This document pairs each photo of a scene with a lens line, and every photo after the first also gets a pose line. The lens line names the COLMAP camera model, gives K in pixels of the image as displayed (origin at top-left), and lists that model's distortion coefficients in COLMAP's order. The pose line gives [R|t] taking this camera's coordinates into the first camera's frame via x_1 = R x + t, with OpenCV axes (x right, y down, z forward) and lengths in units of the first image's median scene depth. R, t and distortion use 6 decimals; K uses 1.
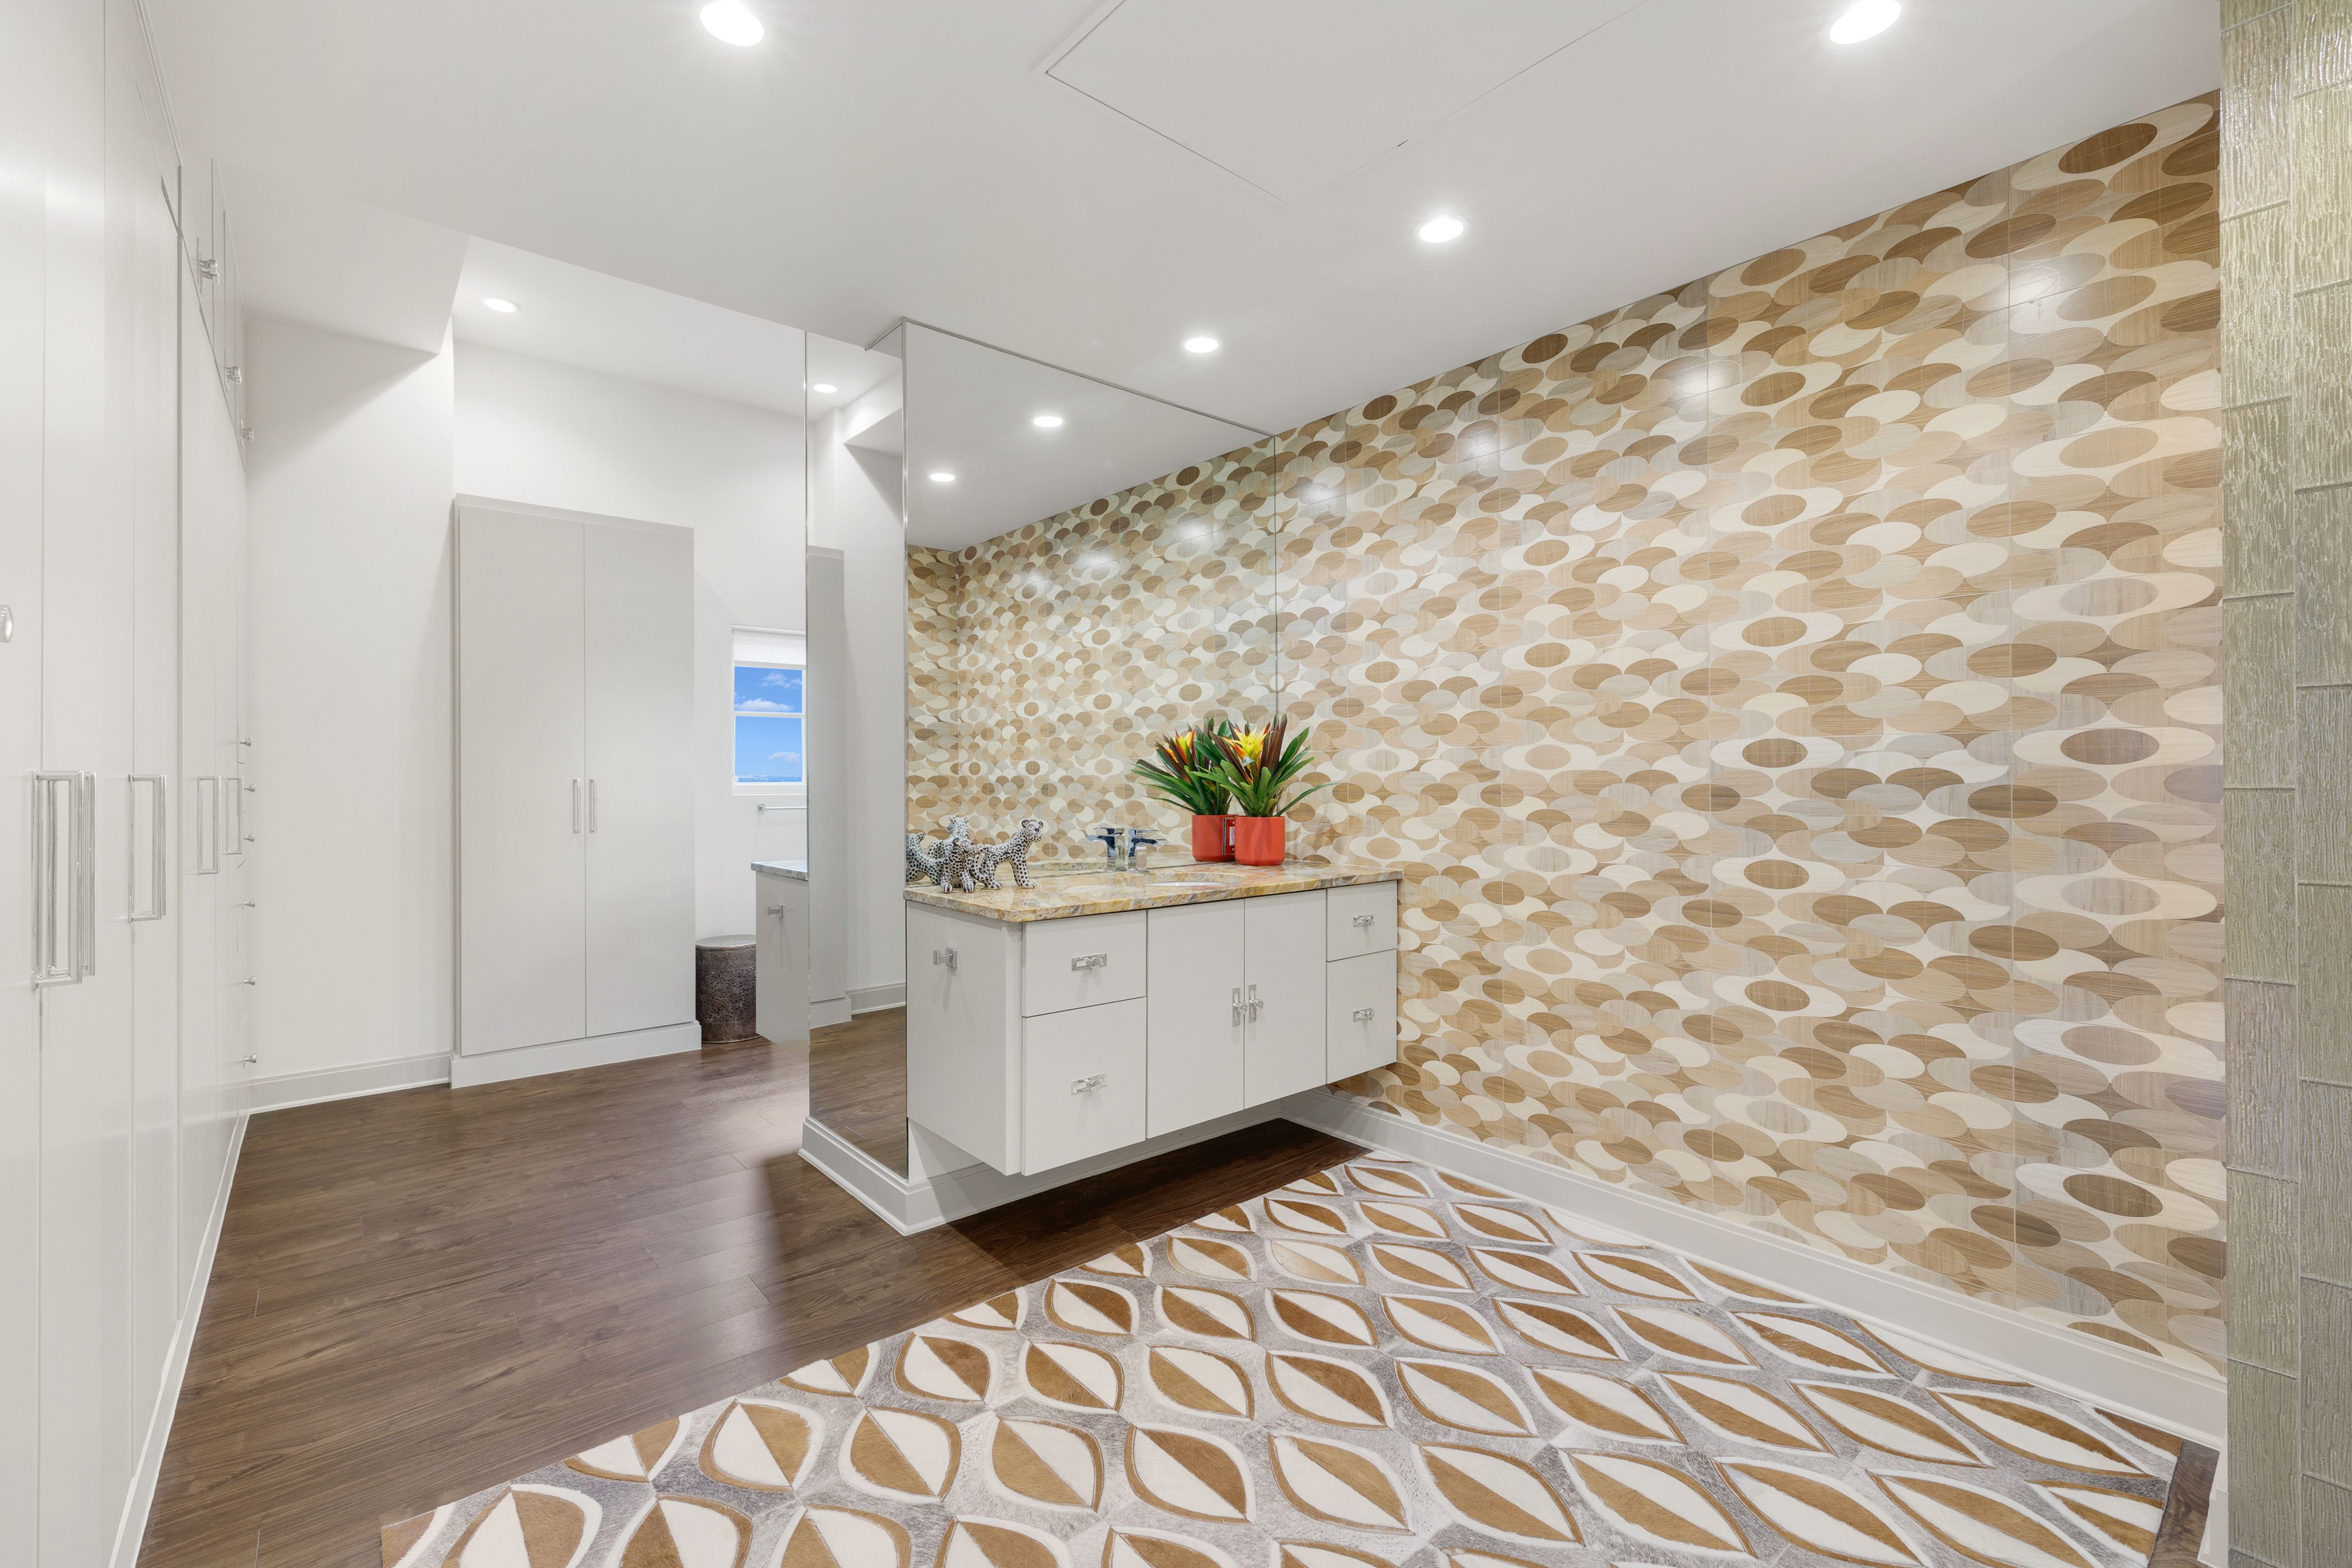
lens RADIAL K [[987.4, 0, 1167.1], [0, 987.4, 775.7], [0, 0, 1]] dist [-0.000010, -0.000001]
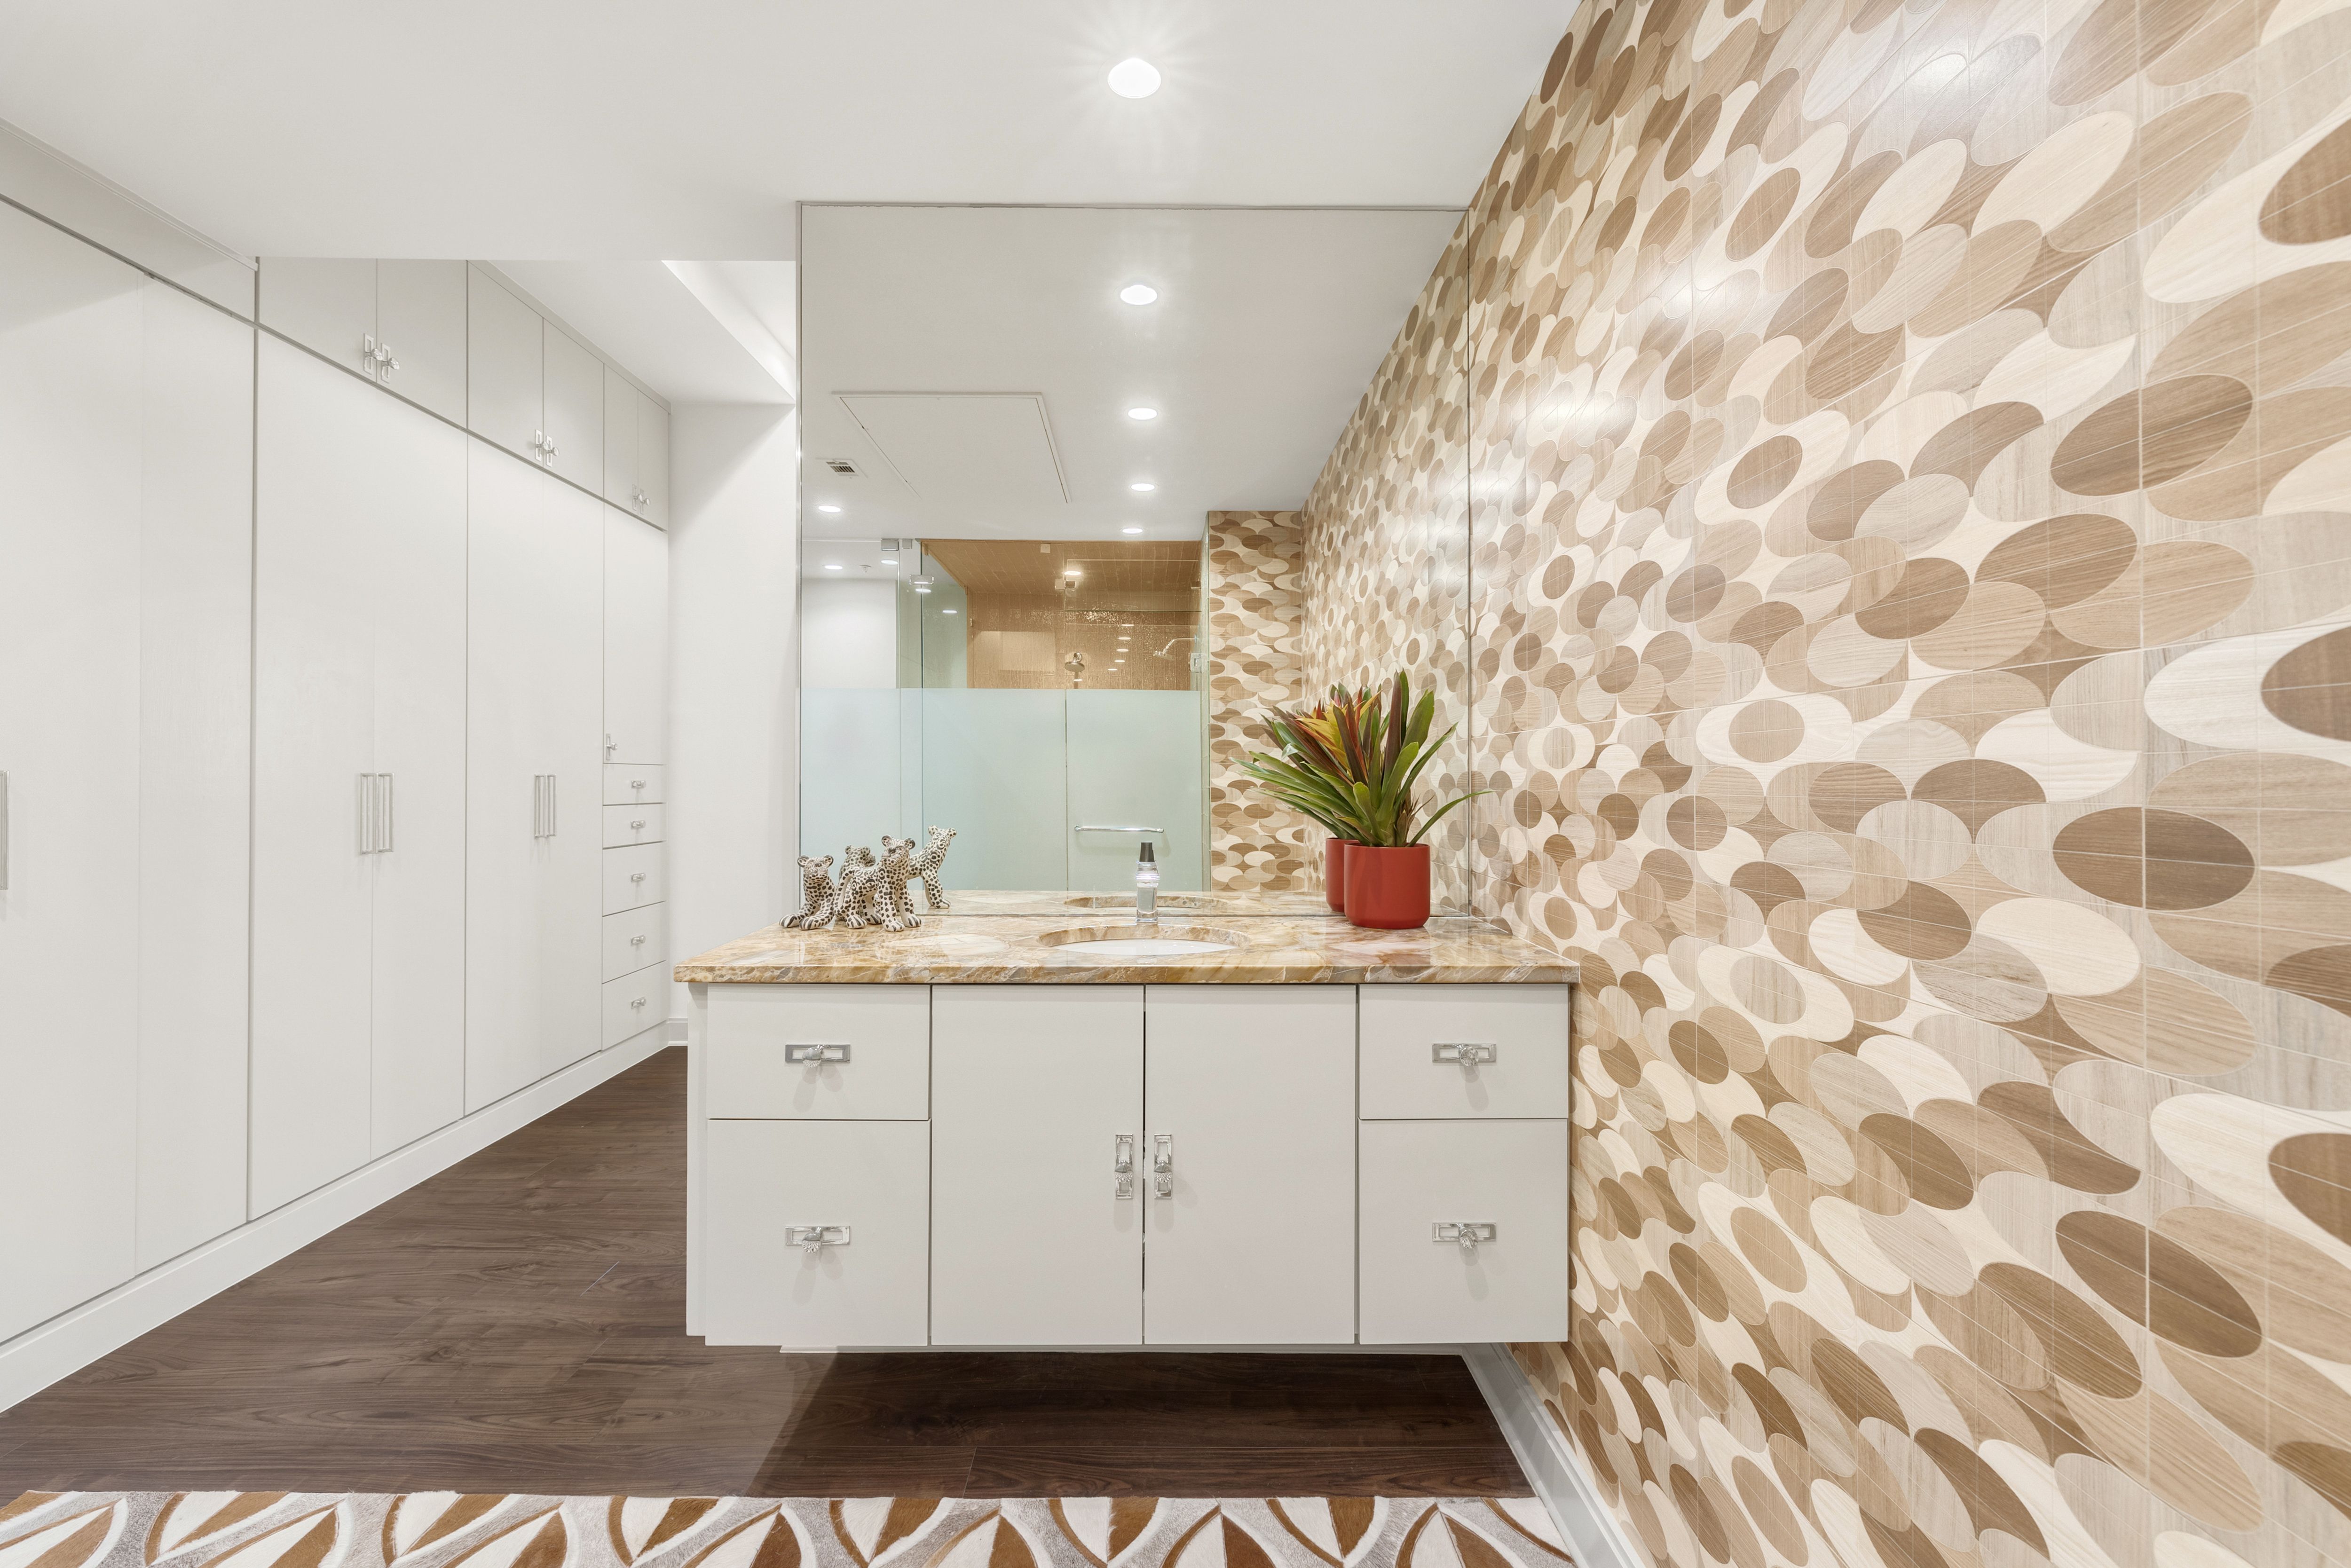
lens RADIAL K [[996.8, 0, 1157.4], [0, 996.8, 776.6], [0, 0, 1]] dist [0.001586, -0.000215]
pose [[0.770007, 0.001872, -0.638033, 0.479501], [-0.004762, 0.999985, -0.002812, 0.001826], [0.638018, 0.005204, 0.770004, 0.566645]]
